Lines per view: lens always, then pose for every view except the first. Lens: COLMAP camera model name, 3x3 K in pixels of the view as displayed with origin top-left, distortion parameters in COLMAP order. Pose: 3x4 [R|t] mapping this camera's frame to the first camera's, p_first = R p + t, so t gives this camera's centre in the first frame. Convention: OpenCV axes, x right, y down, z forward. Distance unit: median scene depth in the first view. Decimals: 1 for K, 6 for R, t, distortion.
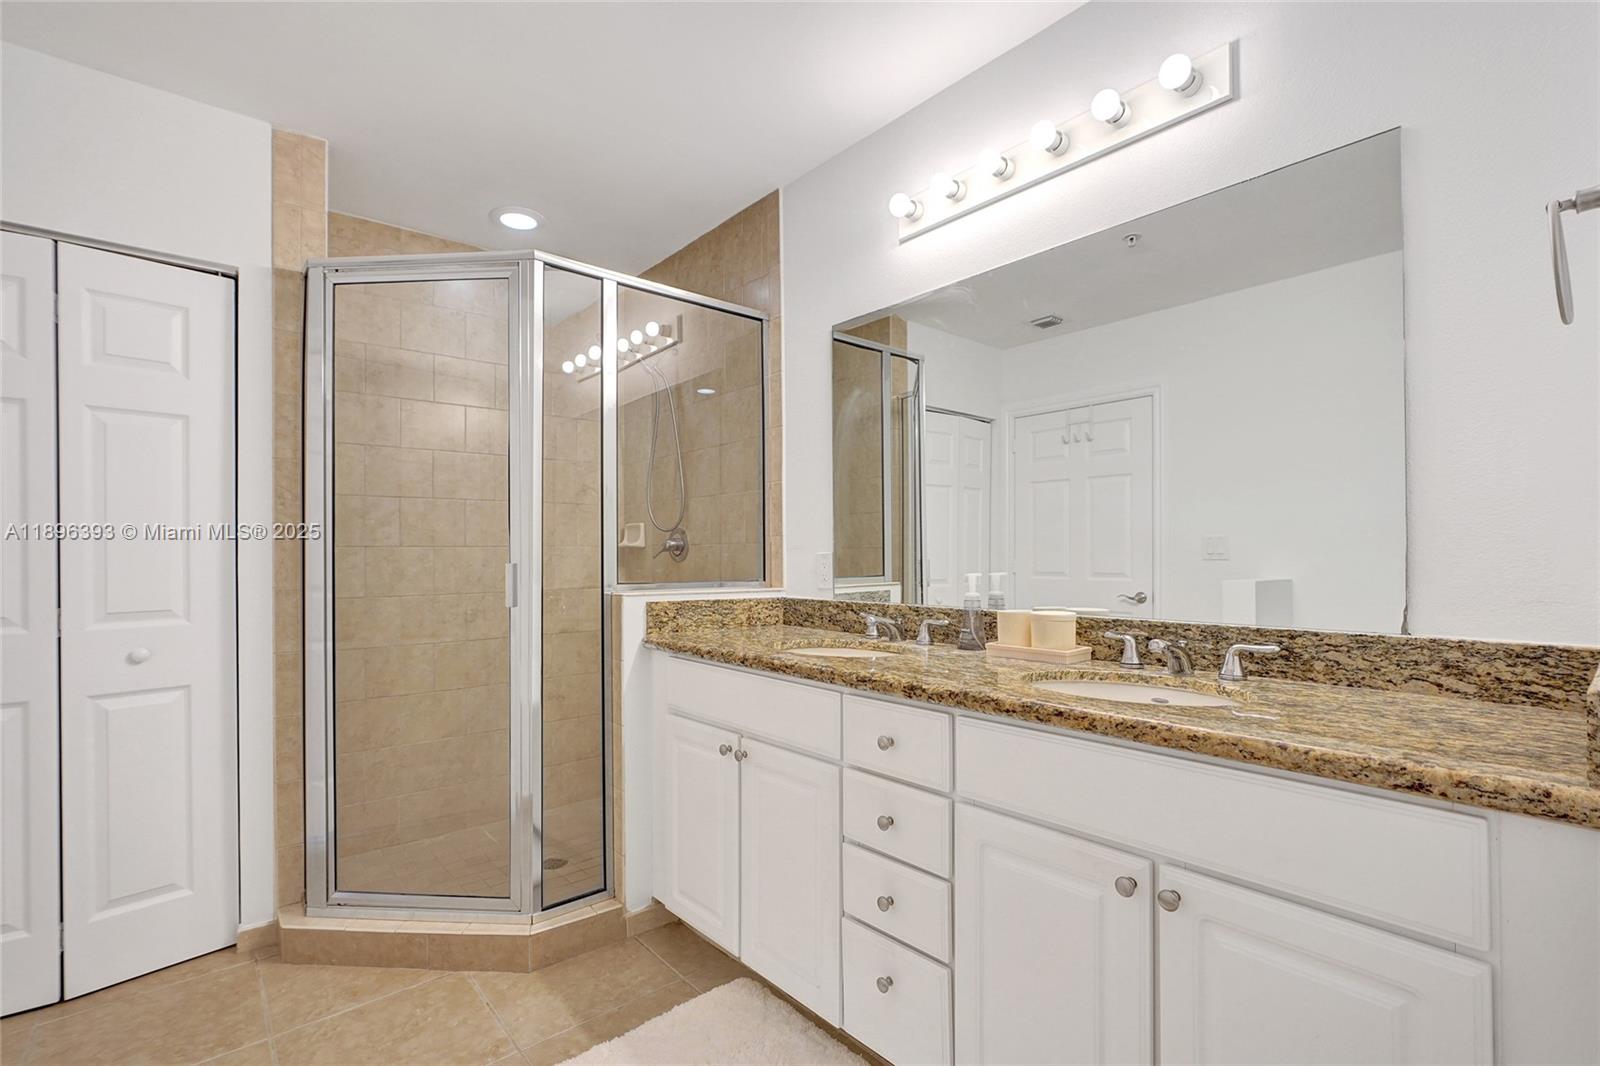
lens RADIAL K [[730.6, 0, 801.1], [0, 730.6, 552.5], [0, 0, 1]] dist [-0.010319, 0.000149]
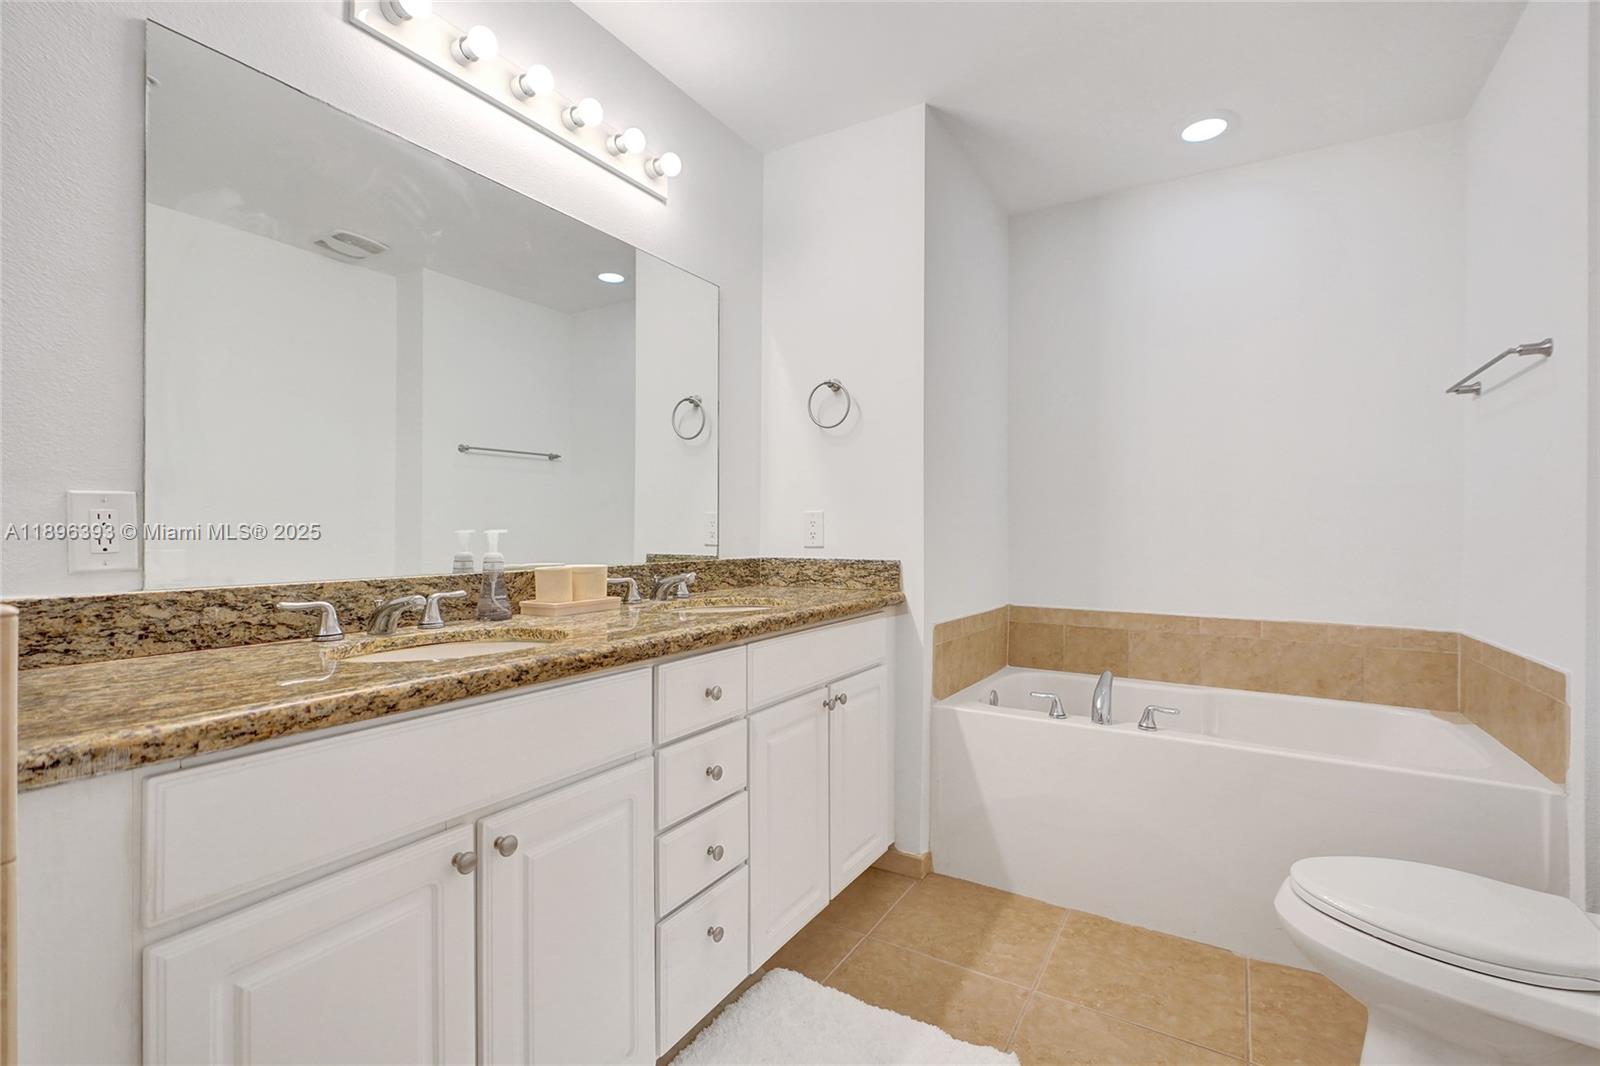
lens RADIAL K [[724.8, 0, 795.3], [0, 724.8, 528.8], [0, 0, 1]] dist [-0.010924, 0.007180]
pose [[-0.302012, 0.003449, 0.953298, -0.841328], [-0.005192, 0.999973, -0.005263, 0.037801], [-0.953290, -0.006539, -0.301986, 1.157098]]
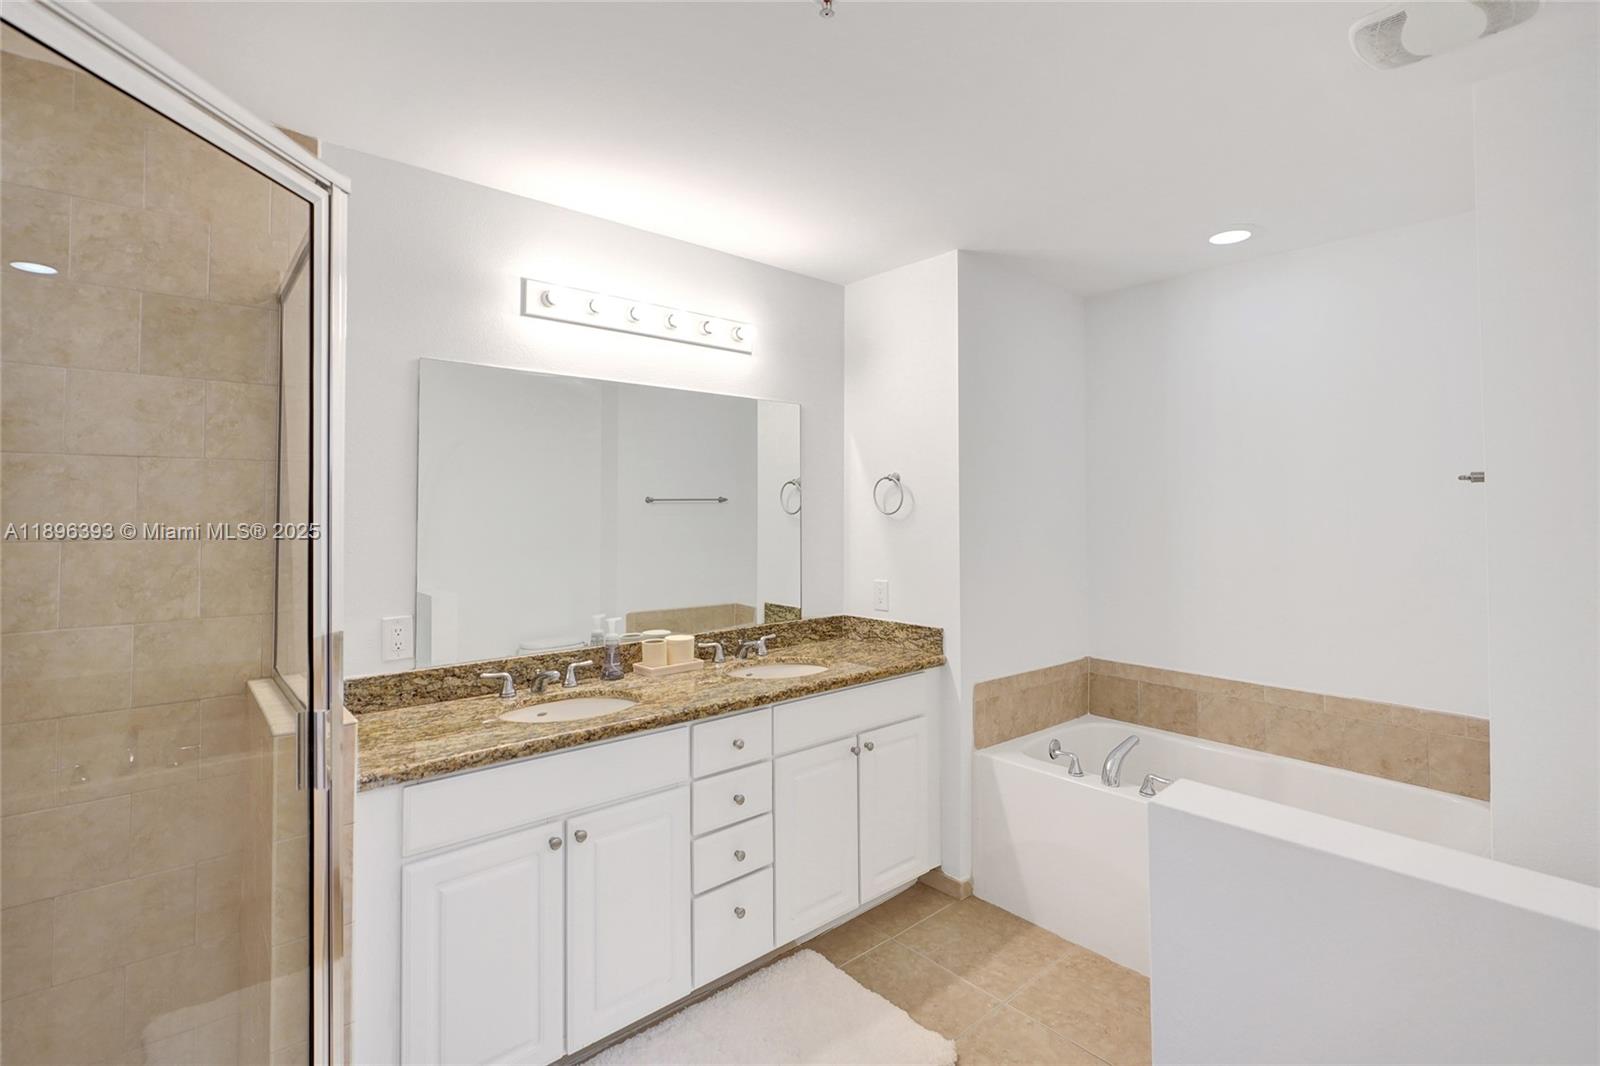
lens RADIAL K [[743.9, 0, 796.9], [0, 743.9, 493.3], [0, 0, 1]] dist [-0.004866, 0.001133]
pose [[-0.001613, 0.028706, 0.999587, -1.337022], [-0.001159, 0.999587, -0.028708, -0.190456], [-0.999998, -0.001205, -0.001579, 0.857592]]
